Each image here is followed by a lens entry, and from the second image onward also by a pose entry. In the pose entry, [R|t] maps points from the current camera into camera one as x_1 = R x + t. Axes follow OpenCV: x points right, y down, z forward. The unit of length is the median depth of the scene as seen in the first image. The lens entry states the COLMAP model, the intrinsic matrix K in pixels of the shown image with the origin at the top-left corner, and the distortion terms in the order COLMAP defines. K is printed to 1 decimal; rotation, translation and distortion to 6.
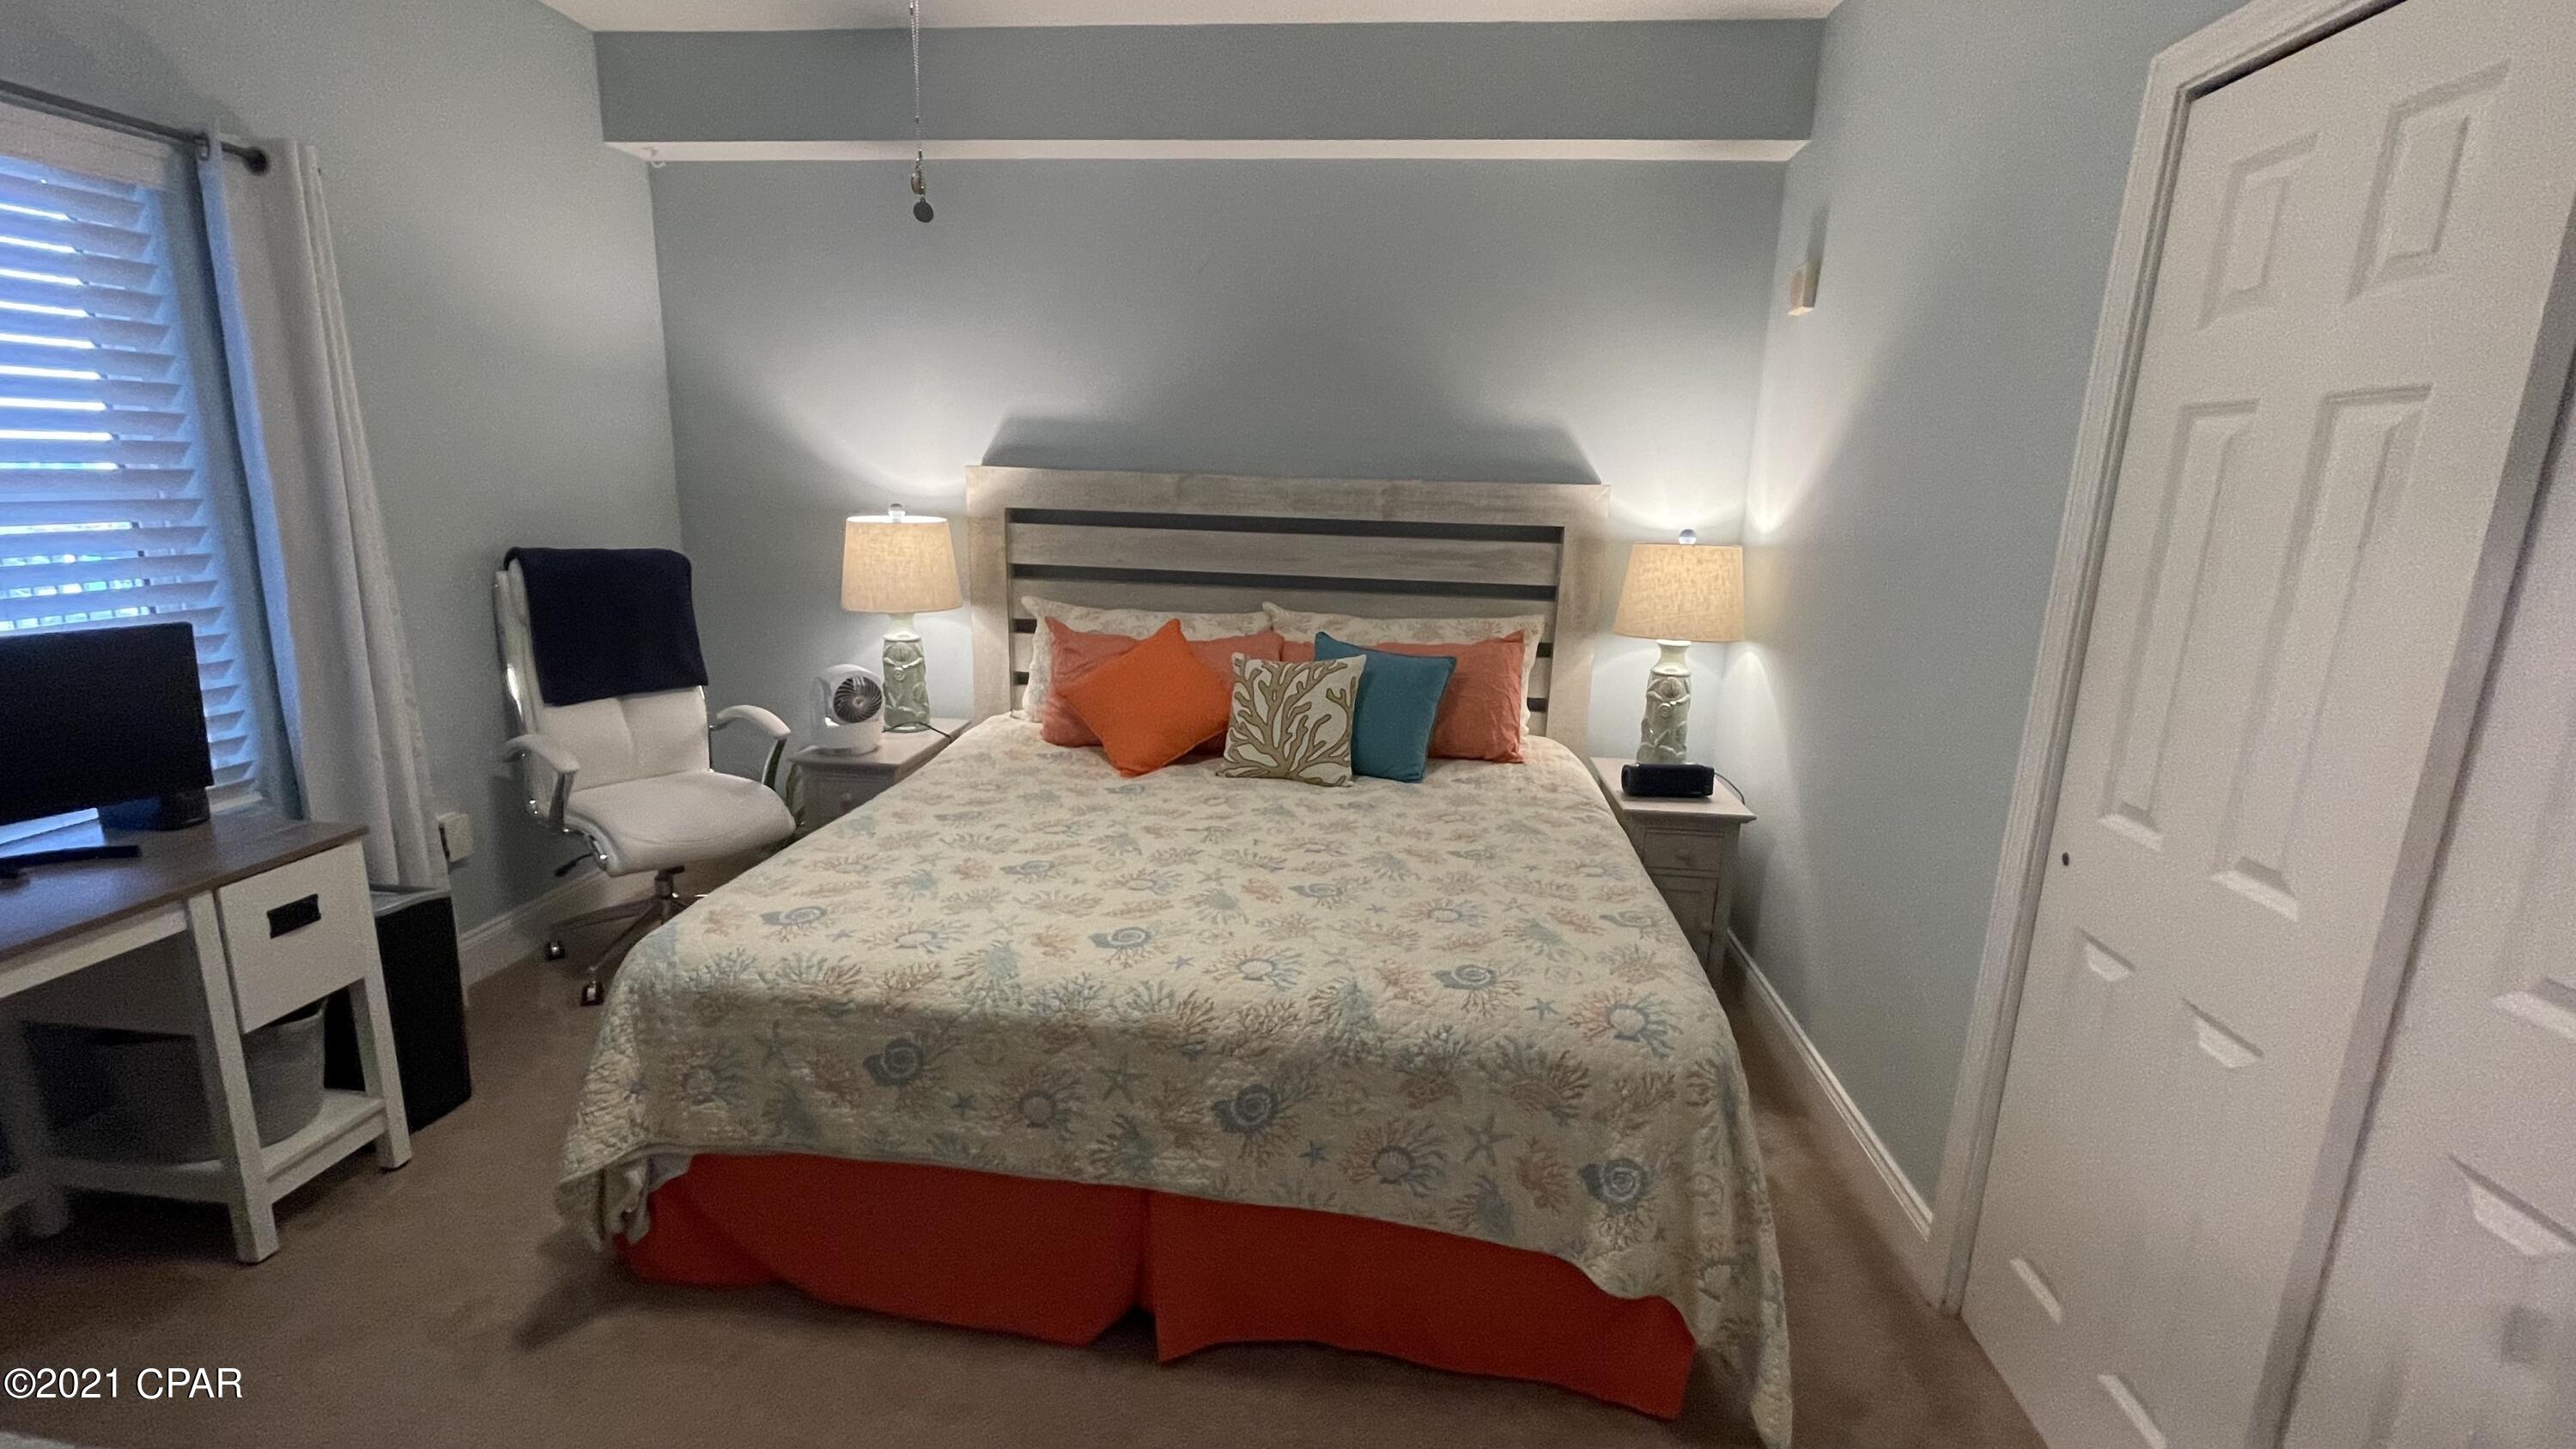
lens RADIAL K [[1103.7, 0, 1288.0], [0, 1103.7, 724.5], [0, 0, 1]] dist [0.002545, -0.000302]
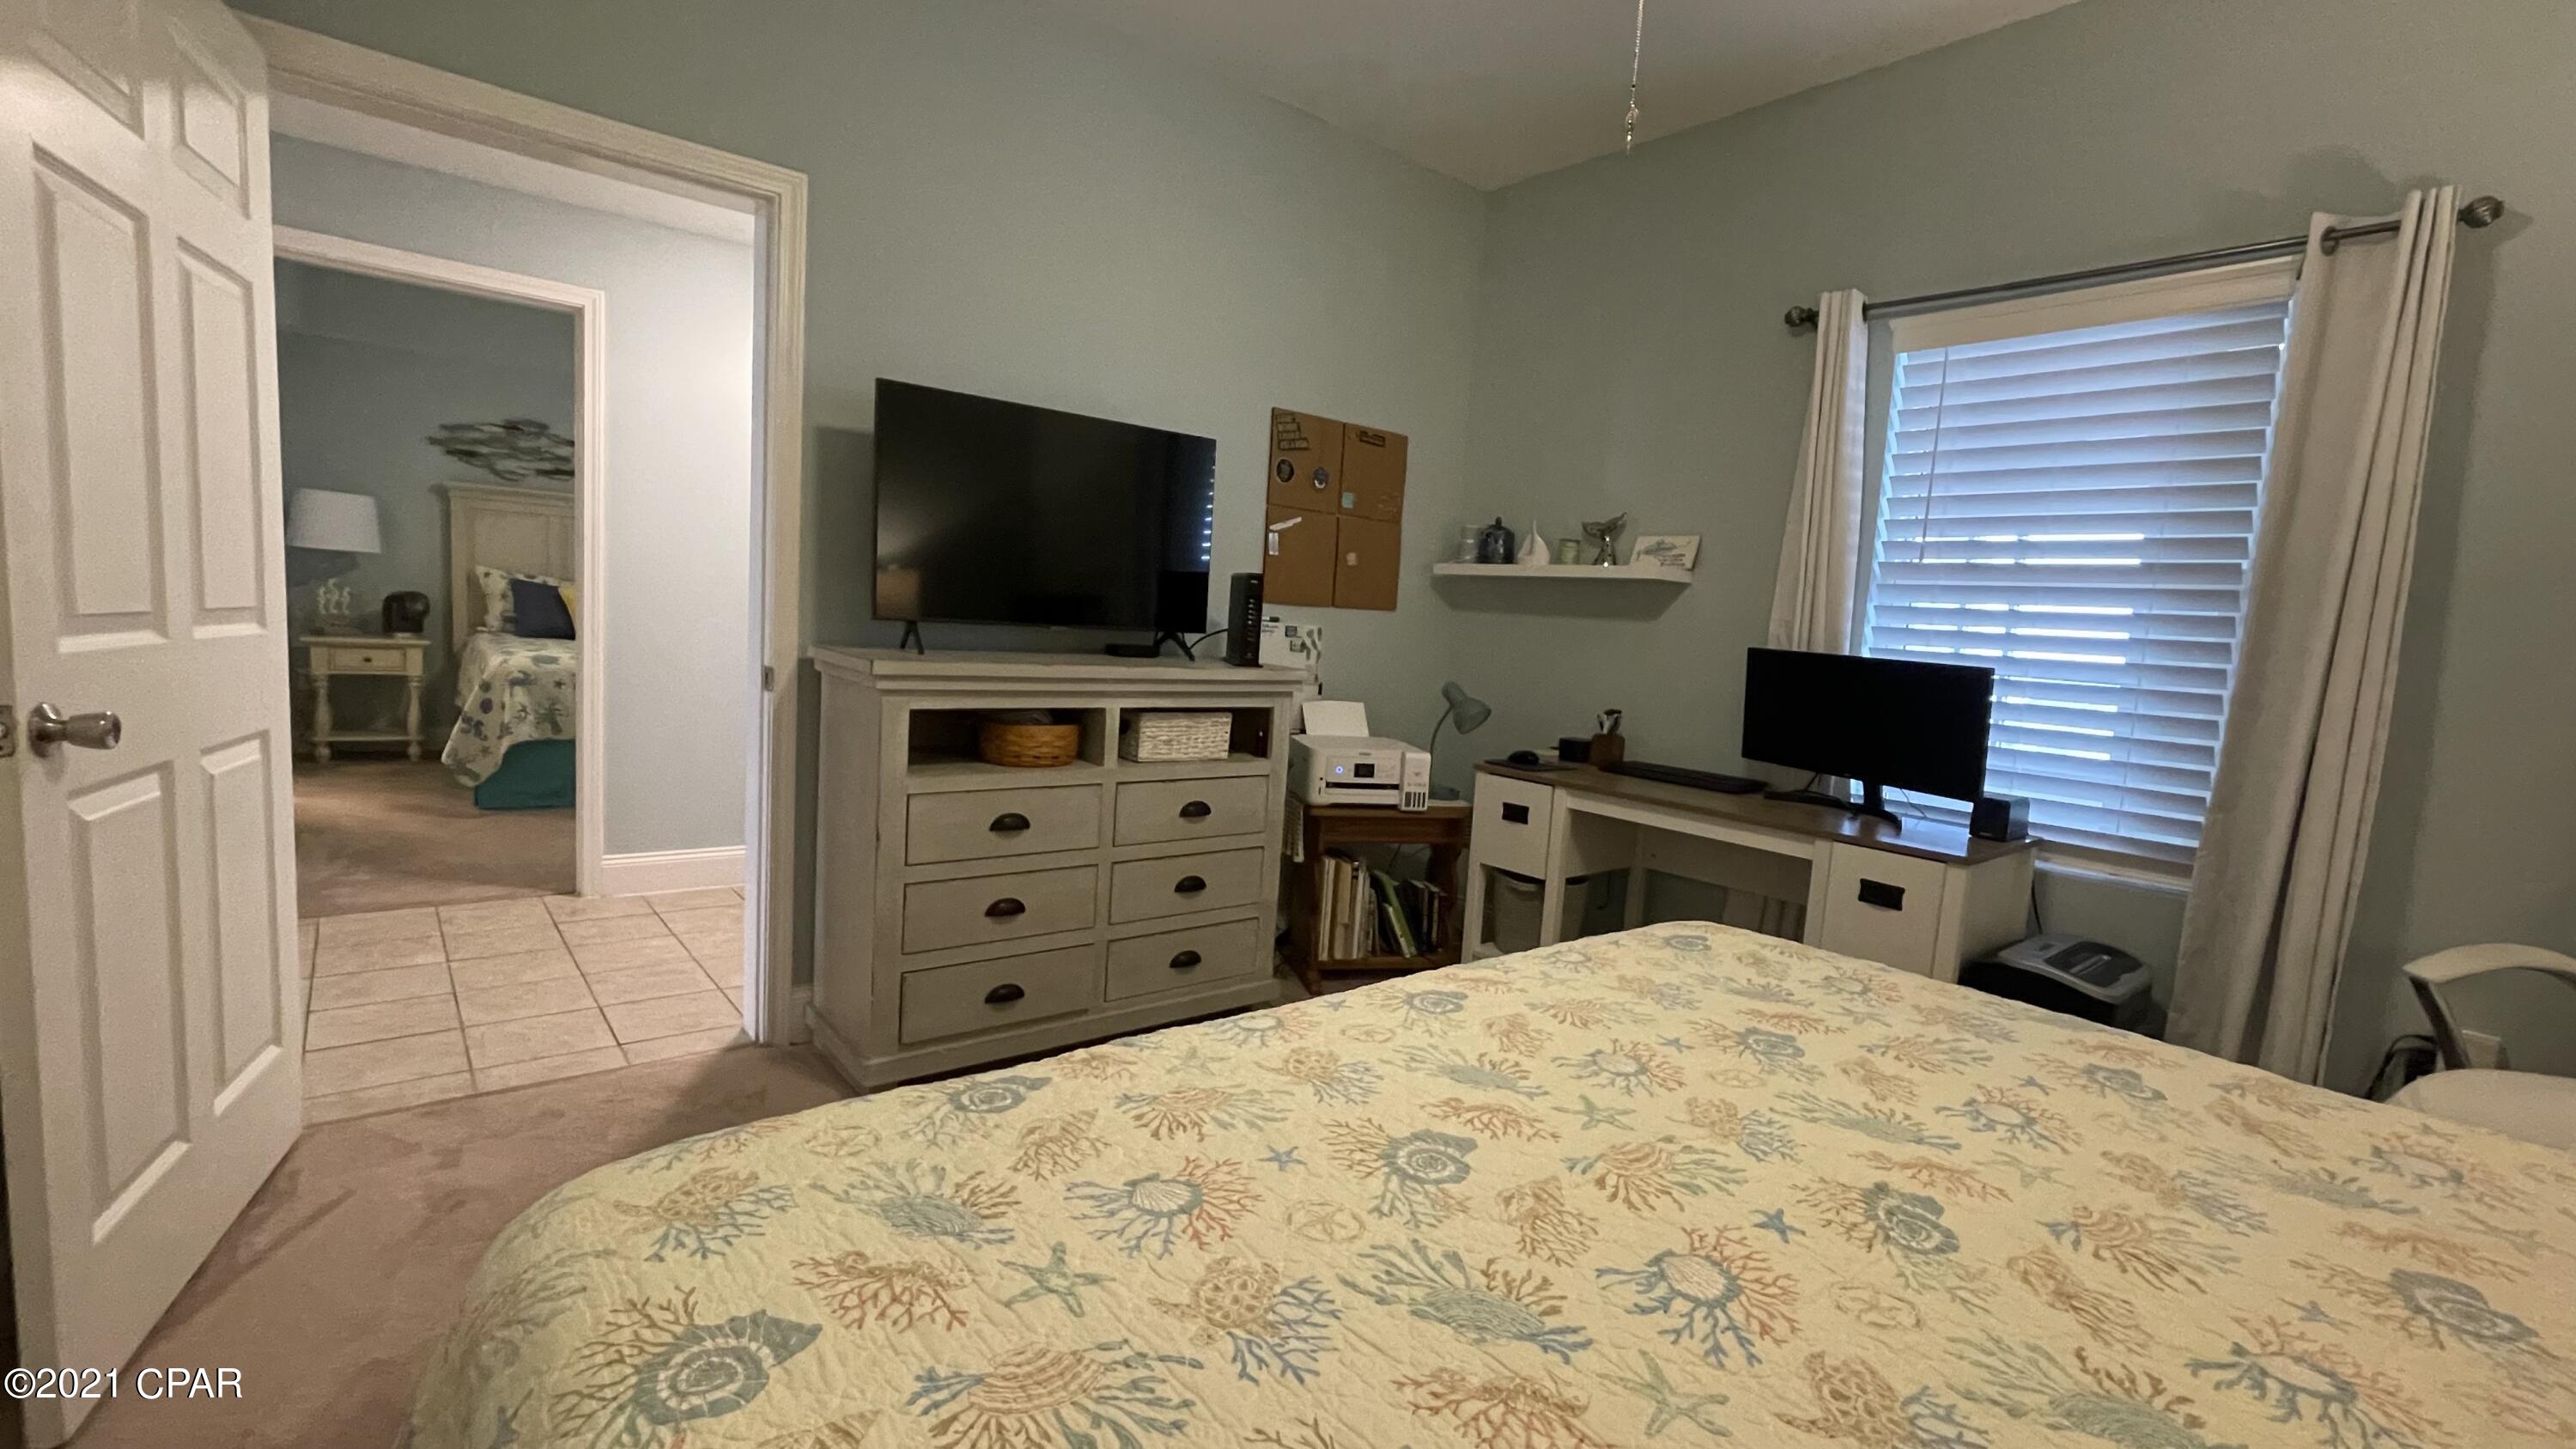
lens RADIAL K [[1098.7, 0, 1275.9], [0, 1098.7, 732.7], [0, 0, 1]] dist [-0.000715, -0.000185]
pose [[-0.697472, 0.001570, -0.716610, 0.433316], [-0.245375, 0.939025, 0.240880, -0.121923], [0.673293, 0.343845, -0.654558, 1.271125]]
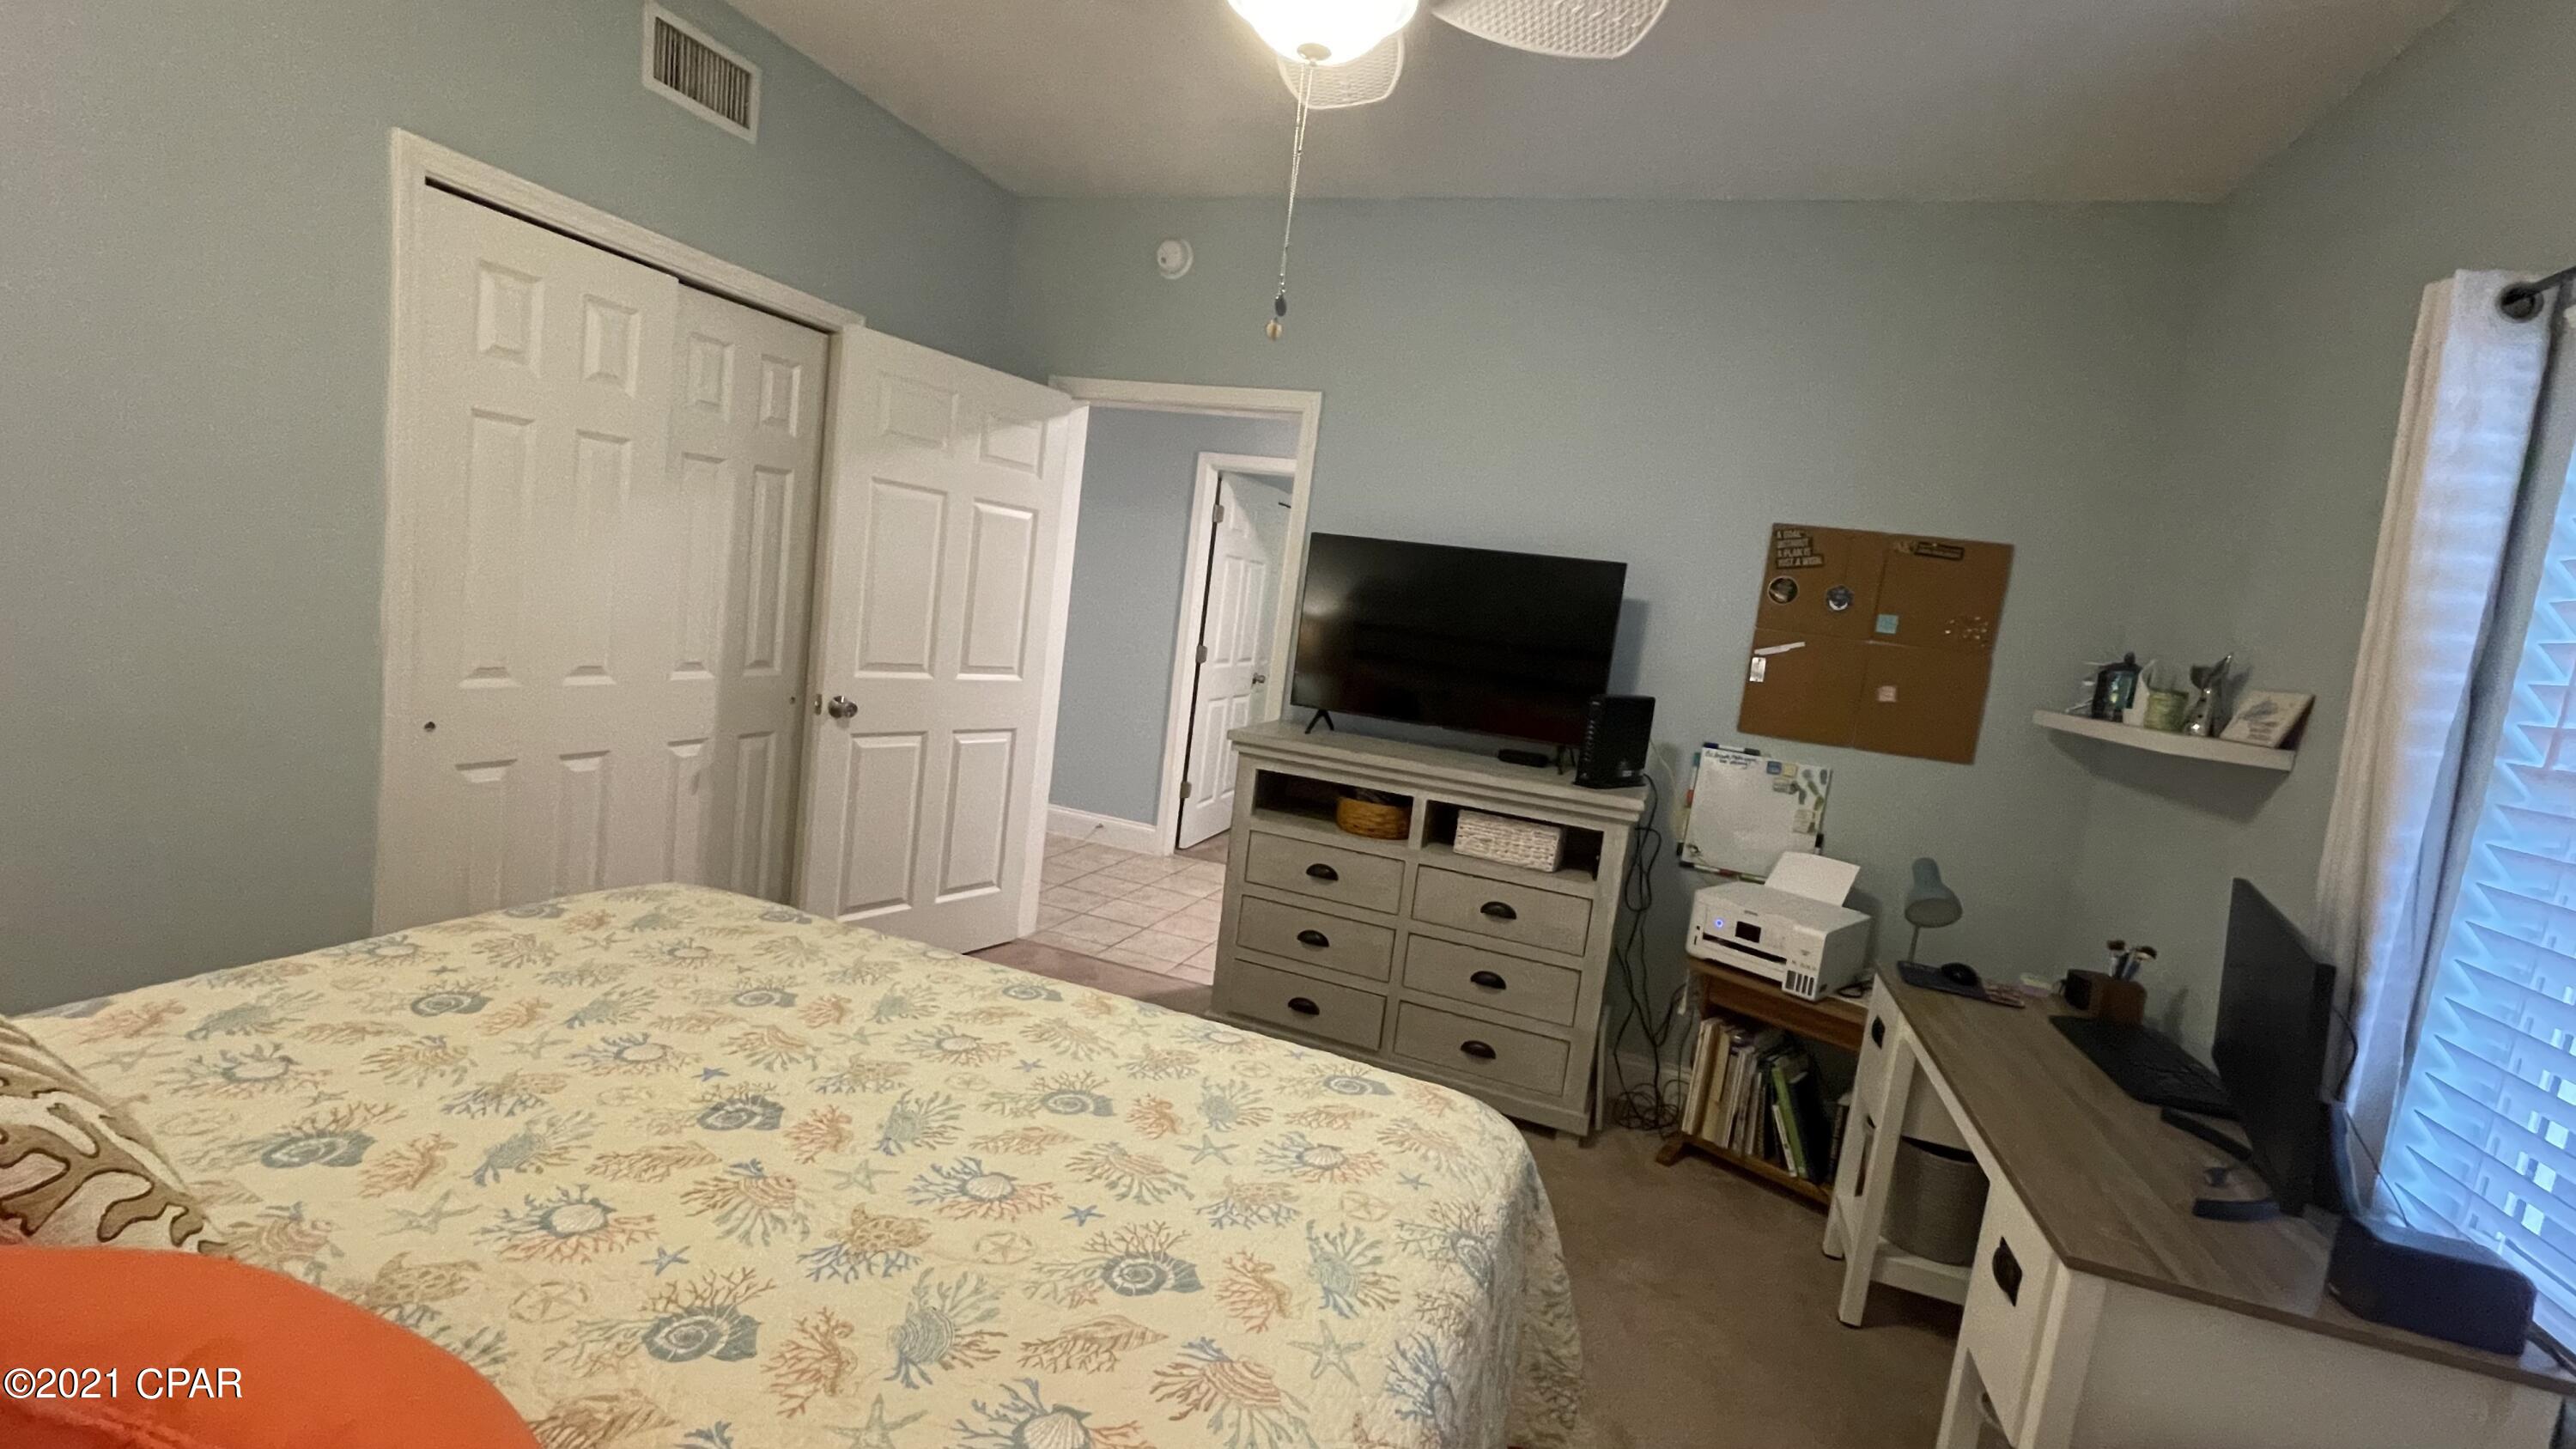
lens RADIAL K [[1103.7, 0, 1288.0], [0, 1103.7, 724.5], [0, 0, 1]] dist [0.002545, -0.000302]
pose [[-0.960666, -0.177852, 0.213281, -0.518404], [-0.098480, 0.936278, 0.337171, -0.381572], [-0.259657, 0.302905, -0.916966, 1.692049]]
